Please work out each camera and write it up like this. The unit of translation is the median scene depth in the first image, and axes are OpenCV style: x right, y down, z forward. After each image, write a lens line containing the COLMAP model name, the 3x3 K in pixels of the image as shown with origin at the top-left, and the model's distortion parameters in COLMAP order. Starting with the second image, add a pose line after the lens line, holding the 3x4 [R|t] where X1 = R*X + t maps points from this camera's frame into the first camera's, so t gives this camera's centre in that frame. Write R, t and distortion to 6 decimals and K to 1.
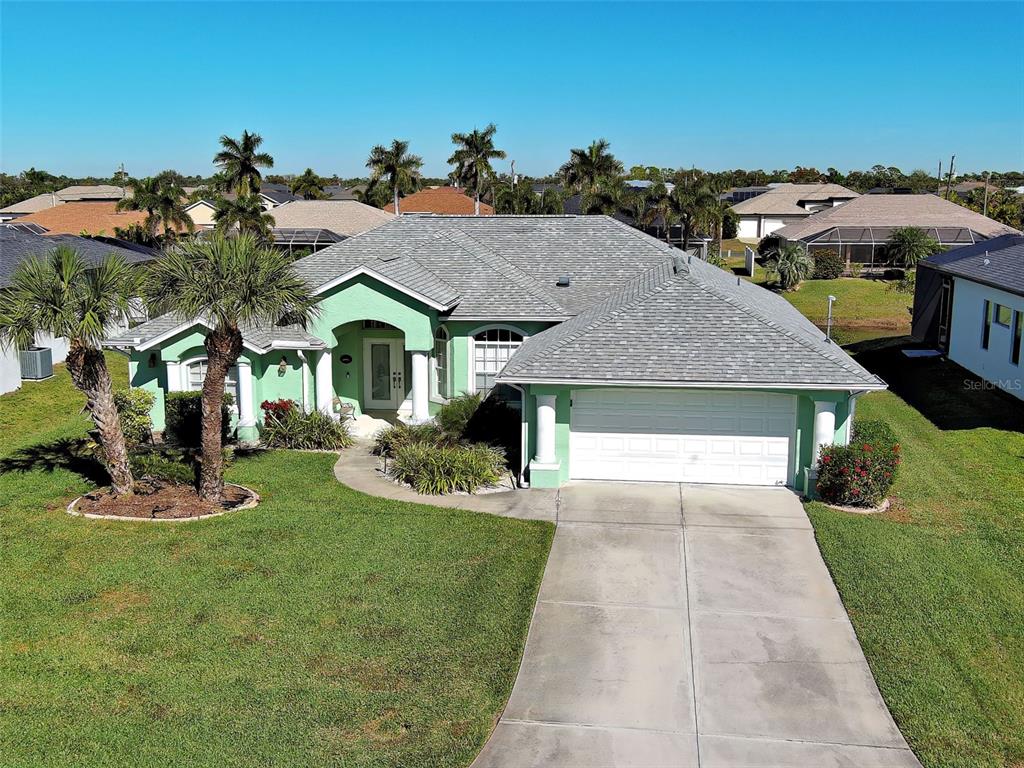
lens RADIAL K [[1181.3, 0, 510.7], [0, 1181.3, 418.6], [0, 0, 1]] dist [0.049496, -0.062312]
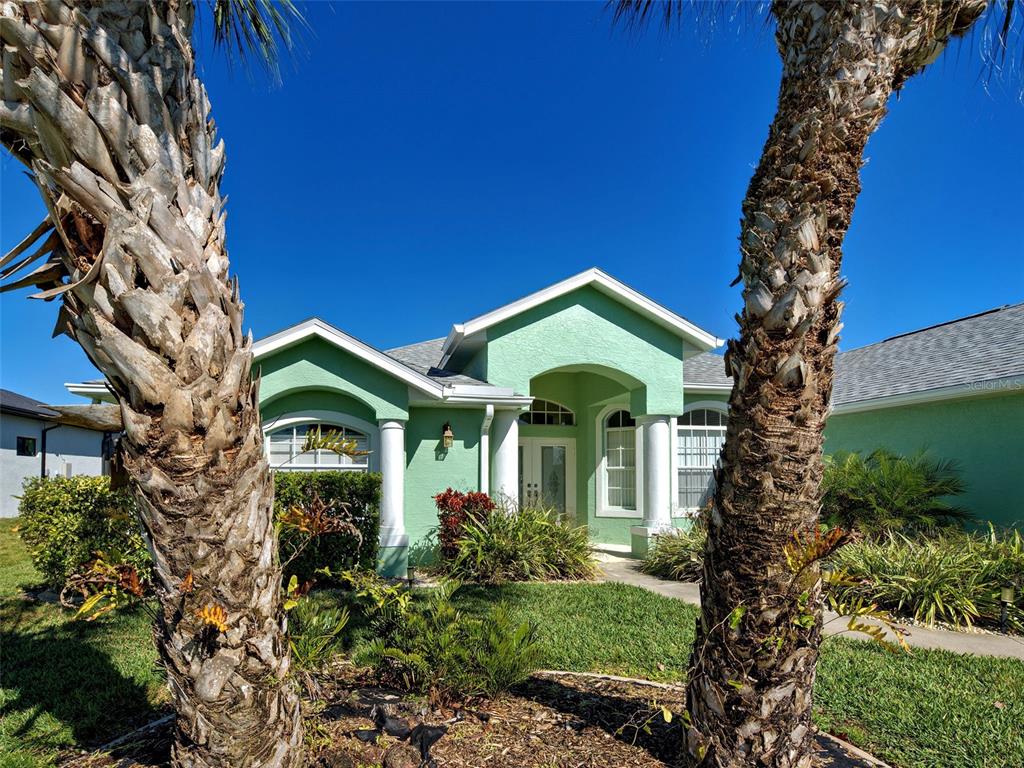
lens RADIAL K [[587.4, 0, 500.7], [0, 587.4, 469.7], [0, 0, 1]] dist [0.000714, -0.001137]
pose [[0.942131, 0.007023, 0.335171, -0.310936], [0.066055, 0.976292, -0.206131, 0.034674], [-0.328673, 0.216342, 0.919331, 0.872053]]
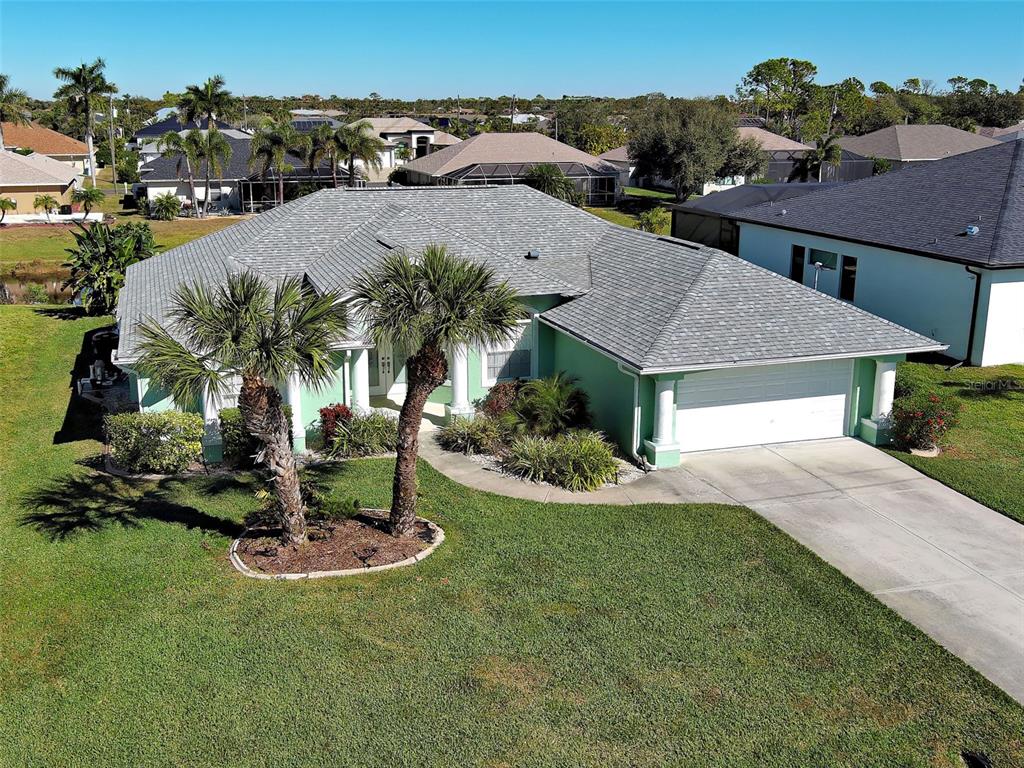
lens RADIAL K [[1058.2, 0, 512.0], [0, 1058.2, 384.0], [0, 0, 1]] dist [0.077142, -0.195662]
pose [[0.900672, -0.107153, 0.421081, -0.489203], [0.081209, 0.993551, 0.079128, -0.101829], [-0.426844, -0.037073, 0.903565, 0.208957]]
